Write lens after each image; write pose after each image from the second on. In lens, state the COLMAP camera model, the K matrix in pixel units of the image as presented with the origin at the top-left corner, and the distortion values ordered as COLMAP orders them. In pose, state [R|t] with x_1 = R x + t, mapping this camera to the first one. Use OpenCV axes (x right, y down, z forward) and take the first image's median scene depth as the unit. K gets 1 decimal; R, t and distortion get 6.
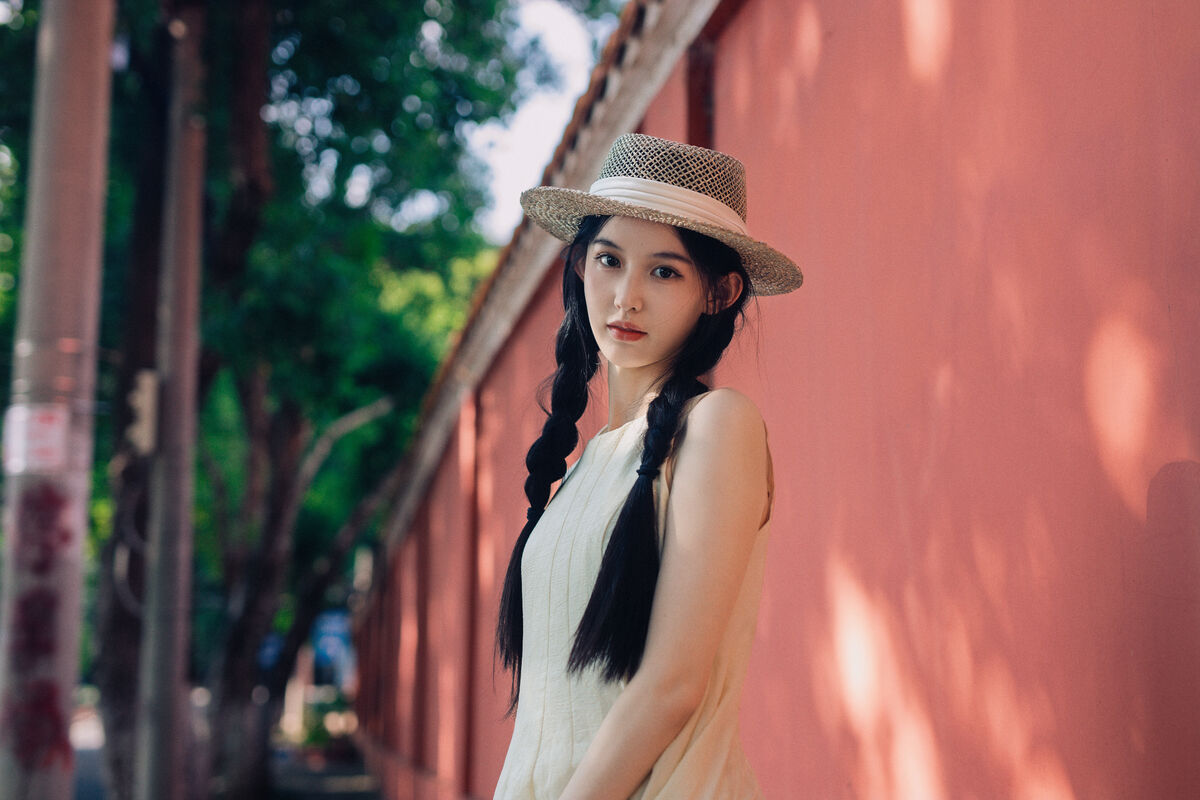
lens RADIAL K [[1756.6, 0, 600.0], [0, 1756.6, 400.0], [0, 0, 1]] dist [0.170125, -0.000774]
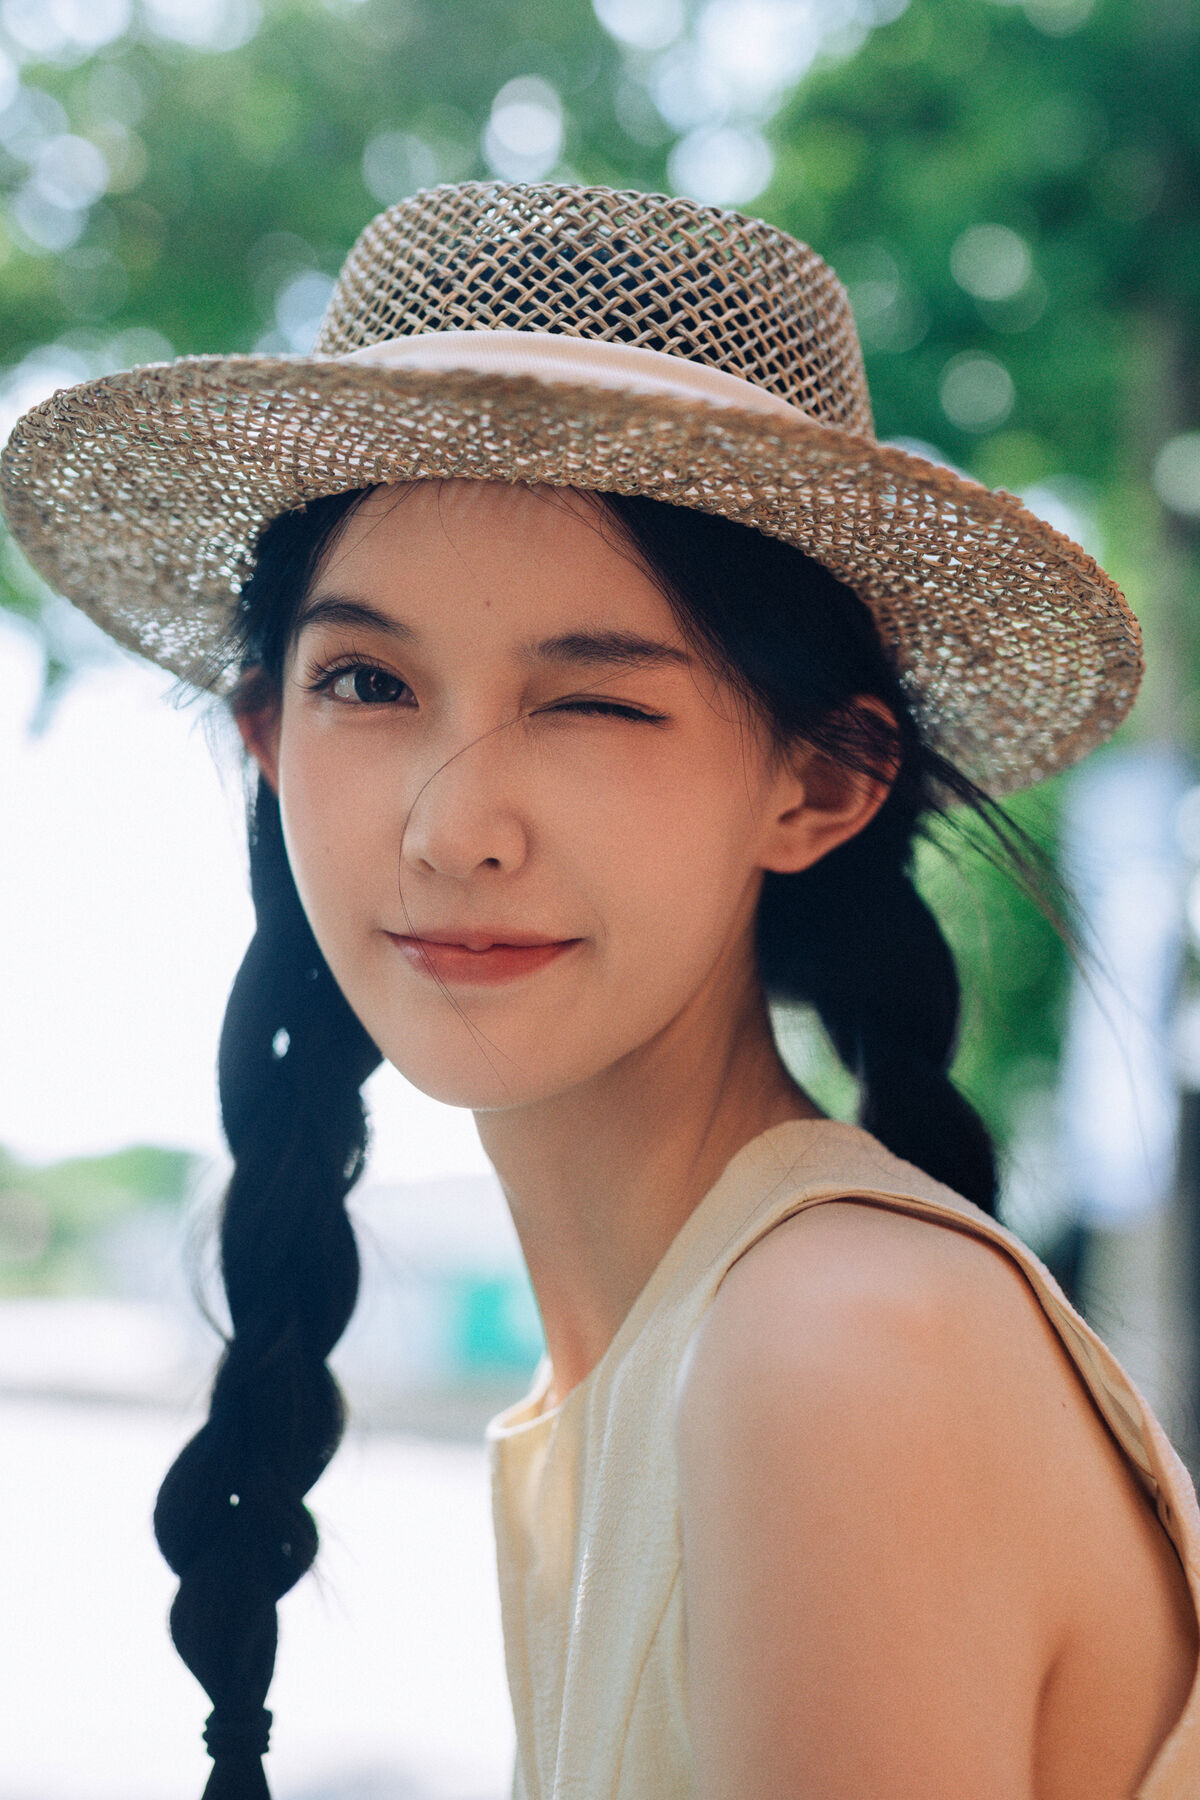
lens RADIAL K [[2608.3, 0, 602.7], [0, 2608.3, 952.3], [0, 0, 1]] dist [-0.000469, -0.852012]
pose [[0.992616, -0.111989, 0.046598, 0.017370], [0.116142, 0.988301, -0.098853, -0.002612], [-0.034982, 0.103535, 0.994010, 0.649148]]
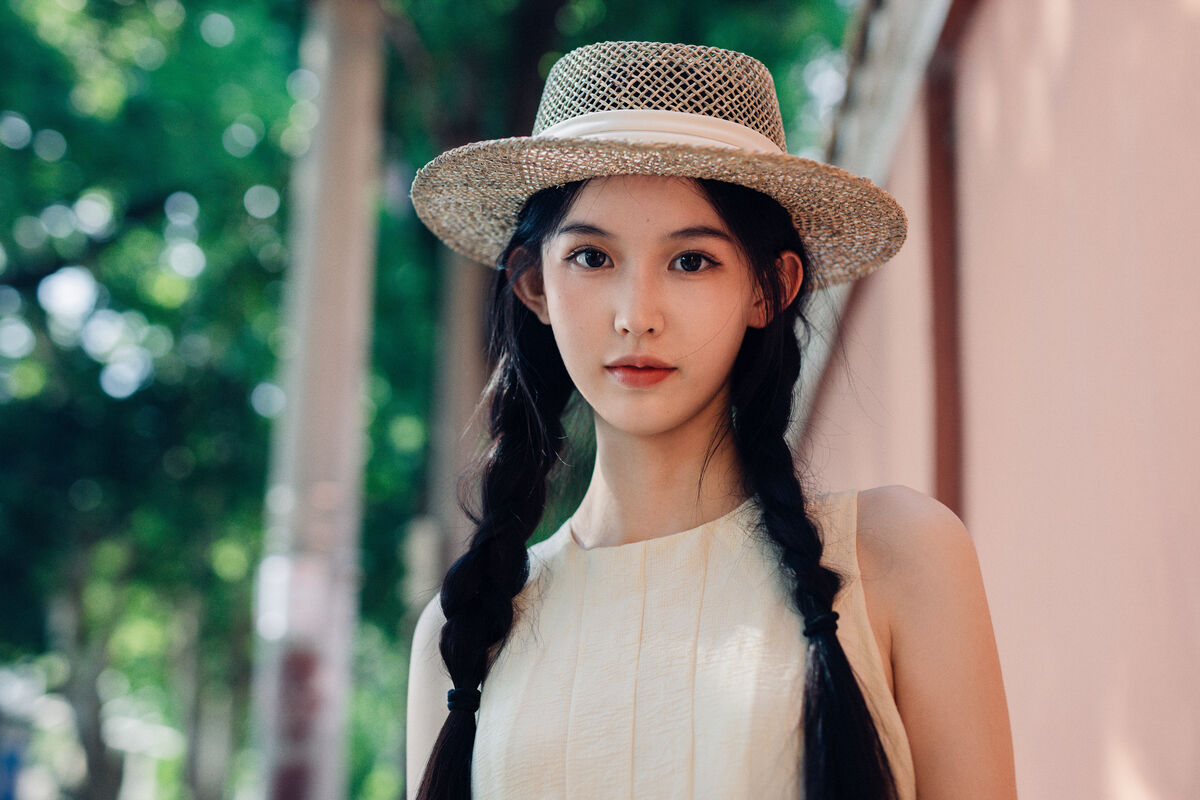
lens RADIAL K [[1738.9, 0, 600.0], [0, 1738.9, 400.0], [0, 0, 1]] dist [-0.000469, -0.852012]
pose [[0.974721, -0.162456, 0.153387, -0.088583], [0.171838, 0.983859, -0.049940, -0.003968], [-0.142798, 0.075035, 0.986903, 0.440237]]
